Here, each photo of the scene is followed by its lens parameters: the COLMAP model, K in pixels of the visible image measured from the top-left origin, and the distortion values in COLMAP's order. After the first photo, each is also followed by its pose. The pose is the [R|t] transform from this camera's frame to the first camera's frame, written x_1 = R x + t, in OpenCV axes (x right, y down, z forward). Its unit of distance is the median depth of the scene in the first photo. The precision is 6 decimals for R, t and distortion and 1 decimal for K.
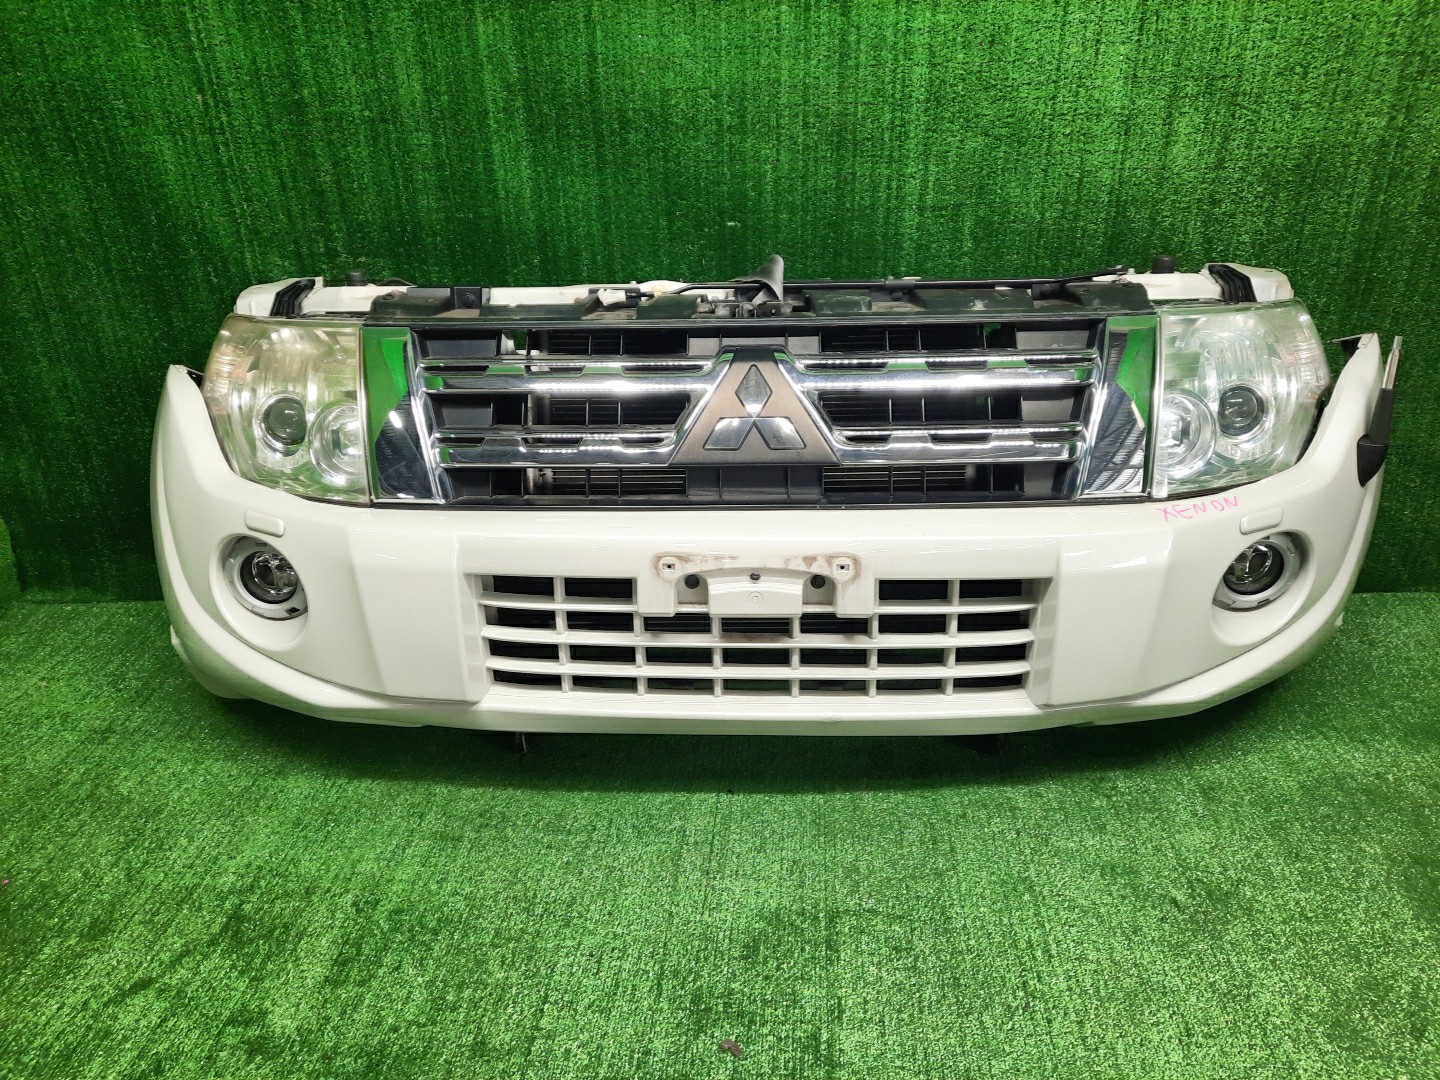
lens RADIAL K [[1068.9, 0, 718.7], [0, 1068.9, 533.9], [0, 0, 1]] dist [0.020738, -0.005502]
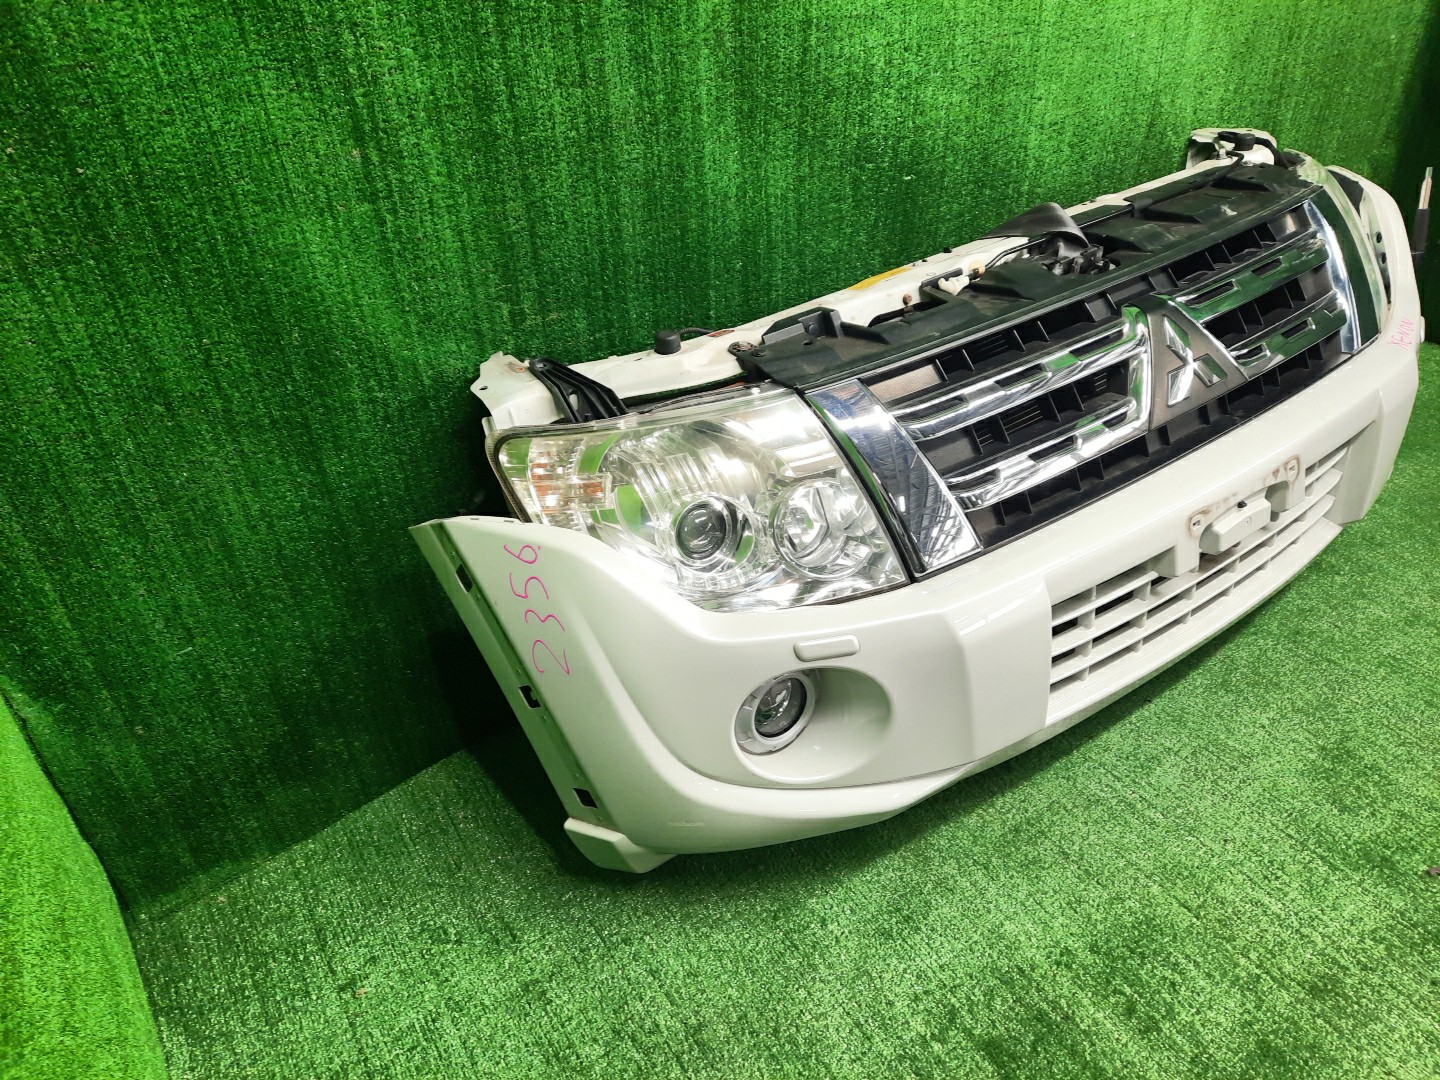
lens RADIAL K [[1068.9, 0, 720.3], [0, 1068.9, 544.4], [0, 0, 1]] dist [0.020738, -0.005502]
pose [[0.796021, -0.363800, 0.483736, -0.754901], [0.300479, 0.931292, 0.205931, -0.248264], [-0.525417, -0.018573, 0.850642, 0.279091]]
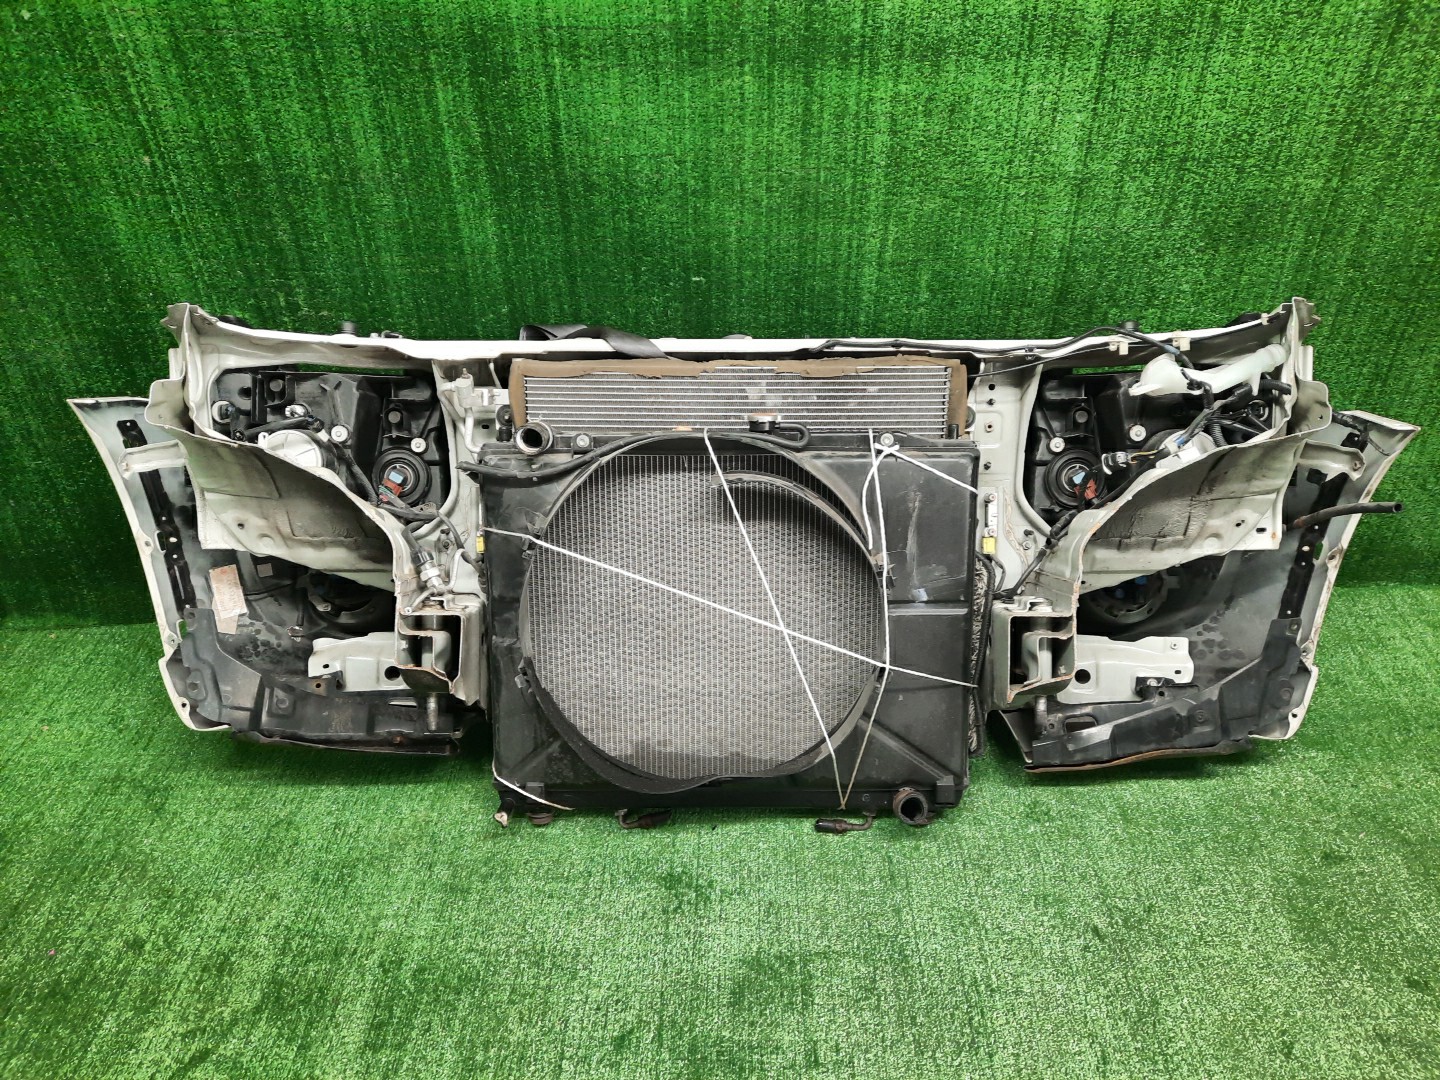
lens RADIAL K [[1068.9, 0, 721.4], [0, 1068.9, 538.8], [0, 0, 1]] dist [0.020738, -0.005502]
pose [[0.997879, -0.026281, 0.059552, -0.033398], [0.016381, 0.986819, 0.160996, -0.223396], [-0.062998, -0.159679, 0.985157, -0.045903]]
